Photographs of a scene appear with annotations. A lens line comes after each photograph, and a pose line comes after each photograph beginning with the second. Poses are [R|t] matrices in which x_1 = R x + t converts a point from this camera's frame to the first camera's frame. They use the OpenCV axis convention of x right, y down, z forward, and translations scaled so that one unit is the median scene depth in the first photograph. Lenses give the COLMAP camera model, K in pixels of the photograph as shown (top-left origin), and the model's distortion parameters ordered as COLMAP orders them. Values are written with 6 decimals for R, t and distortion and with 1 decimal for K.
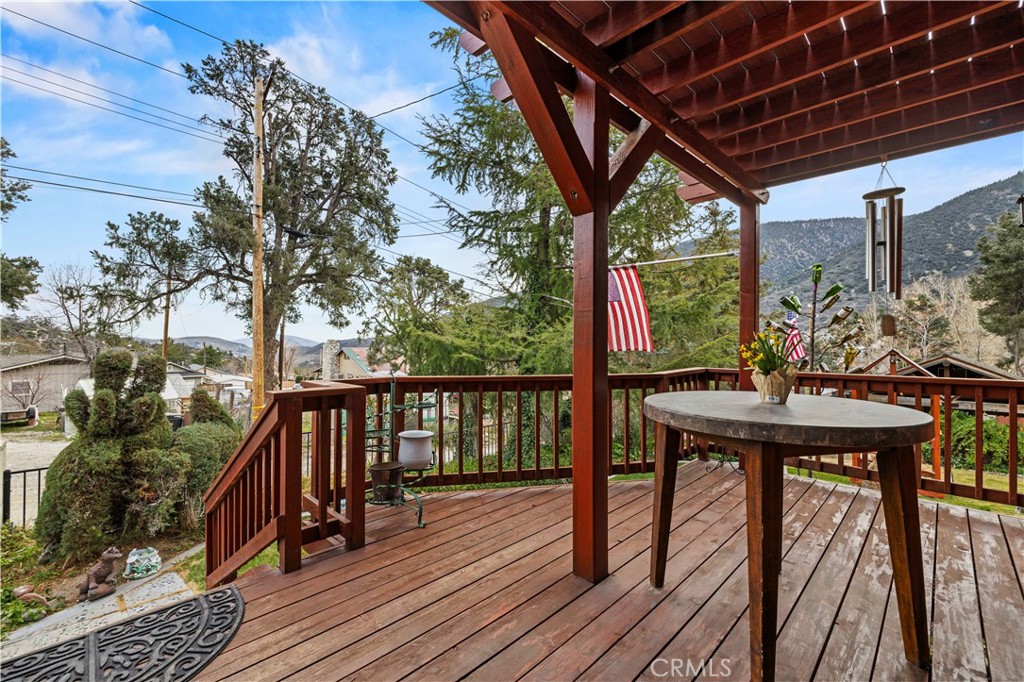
lens RADIAL K [[431.4, 0, 507.9], [0, 431.4, 339.7], [0, 0, 1]] dist [0.004730, -0.000234]
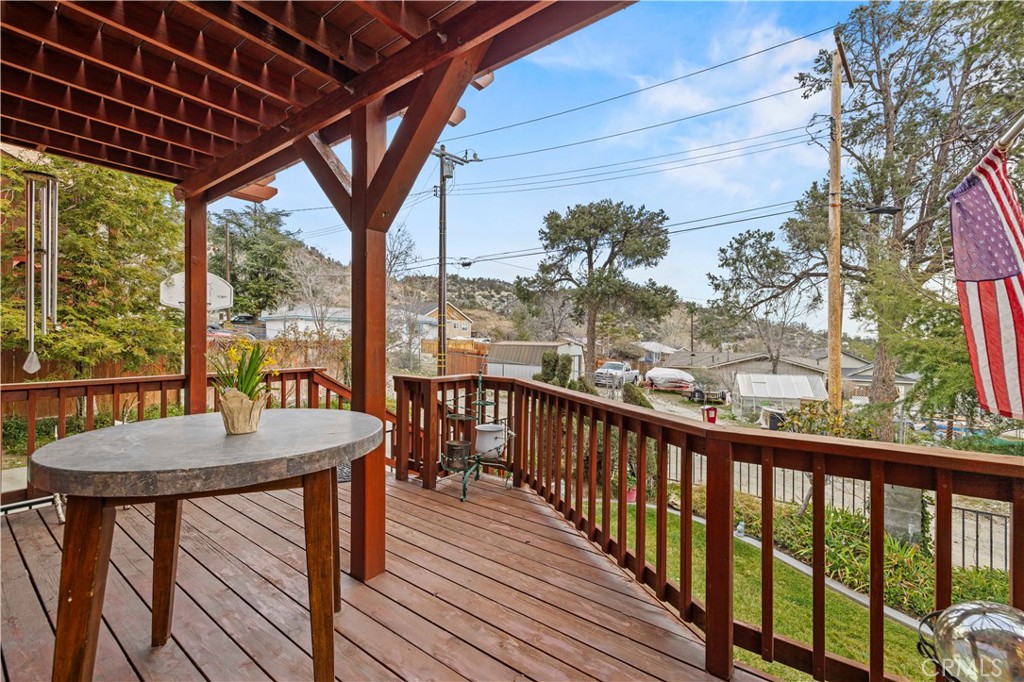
lens RADIAL K [[431.4, 0, 507.9], [0, 431.4, 339.7], [0, 0, 1]] dist [0.004730, -0.000234]
pose [[0.141901, -0.003128, -0.989876, 0.225276], [0.000954, 0.999995, -0.003023, -0.002983], [0.989880, -0.000516, 0.141903, 0.211151]]
